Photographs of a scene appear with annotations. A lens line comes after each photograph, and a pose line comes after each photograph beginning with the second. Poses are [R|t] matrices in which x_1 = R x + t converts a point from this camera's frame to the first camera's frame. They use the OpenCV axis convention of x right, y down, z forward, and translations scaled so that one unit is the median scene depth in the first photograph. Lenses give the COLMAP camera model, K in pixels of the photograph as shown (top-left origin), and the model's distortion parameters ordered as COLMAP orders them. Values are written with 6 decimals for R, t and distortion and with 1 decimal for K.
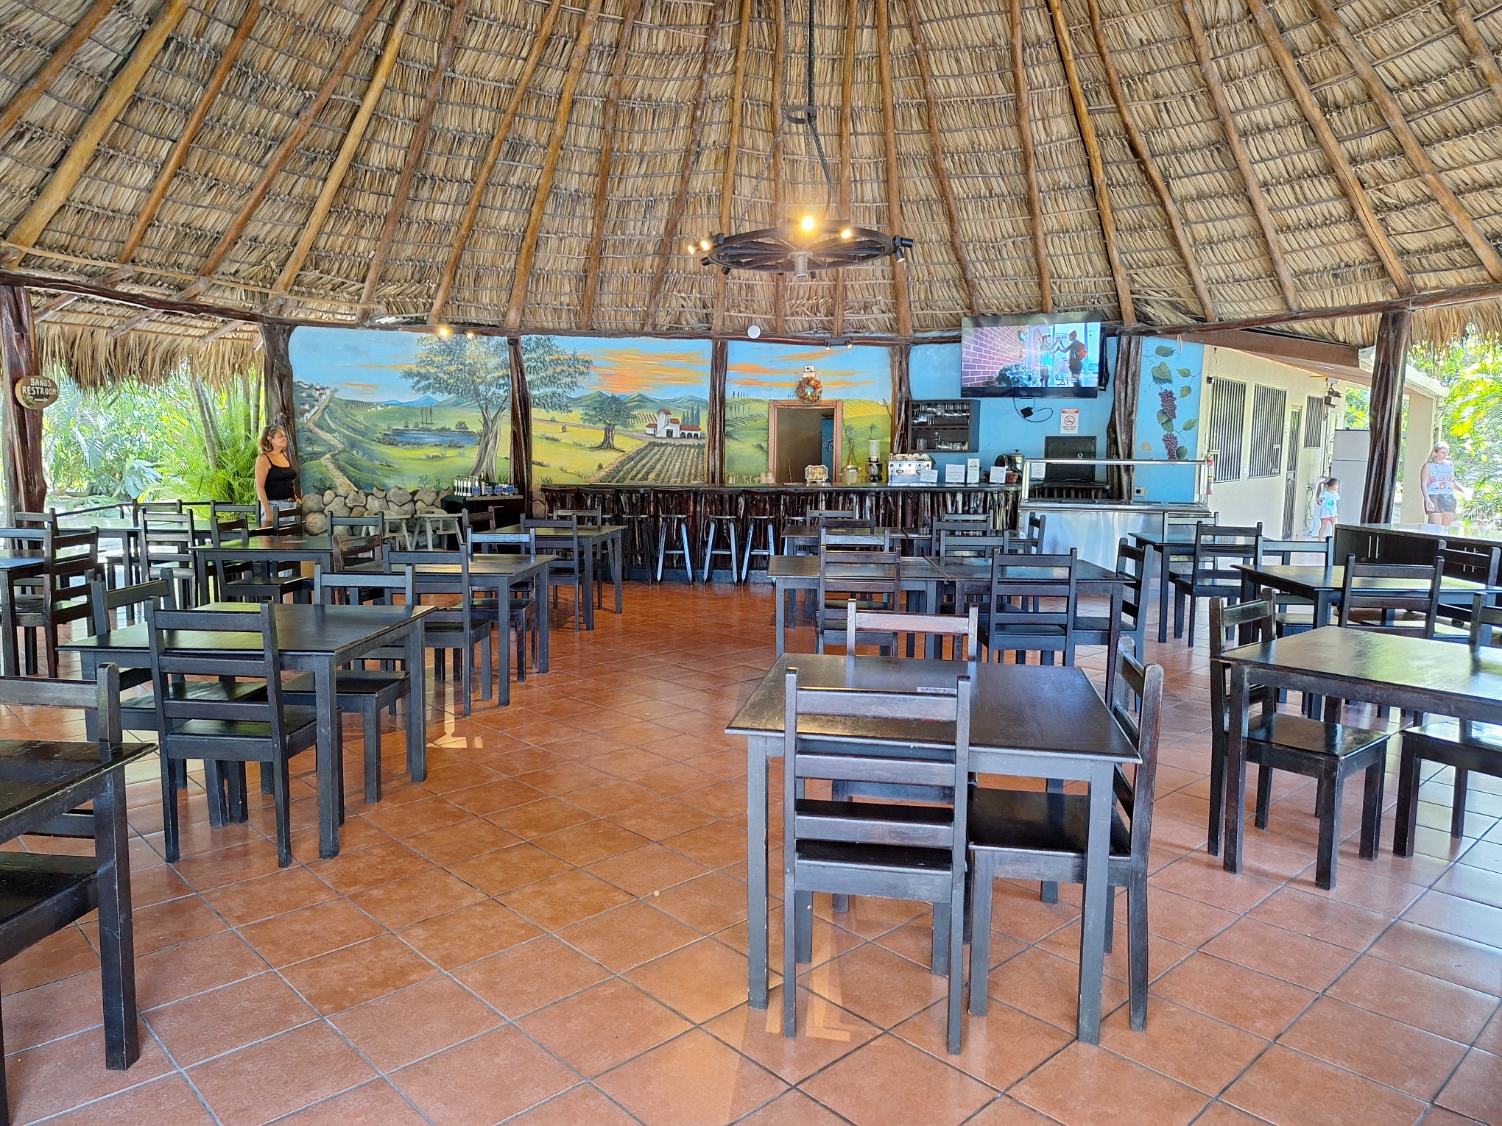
lens RADIAL K [[1036.5, 0, 757.3], [0, 1036.5, 566.6], [0, 0, 1]] dist [0.036263, -0.043466]
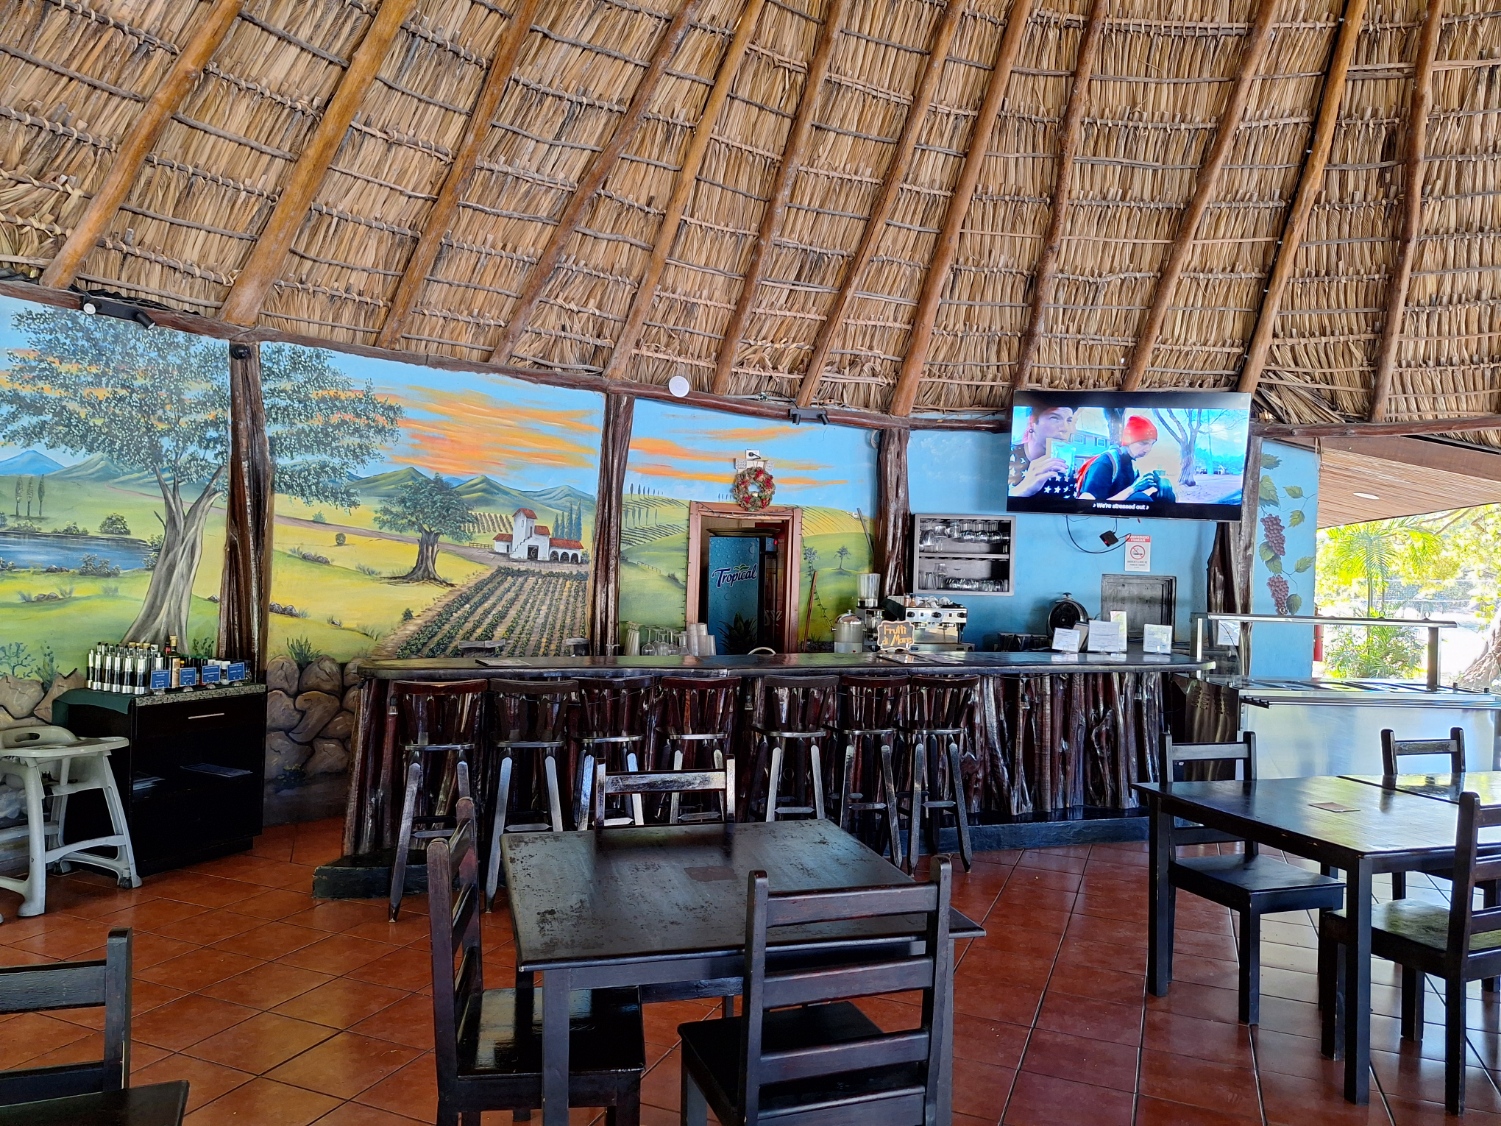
lens RADIAL K [[1035.8, 0, 750.3], [0, 1035.8, 559.3], [0, 0, 1]] dist [0.036263, -0.043466]
pose [[0.916582, 0.025994, 0.399001, -0.206189], [0.019114, 0.993895, -0.108660, -0.066653], [-0.399390, 0.107222, 0.910490, 0.480815]]
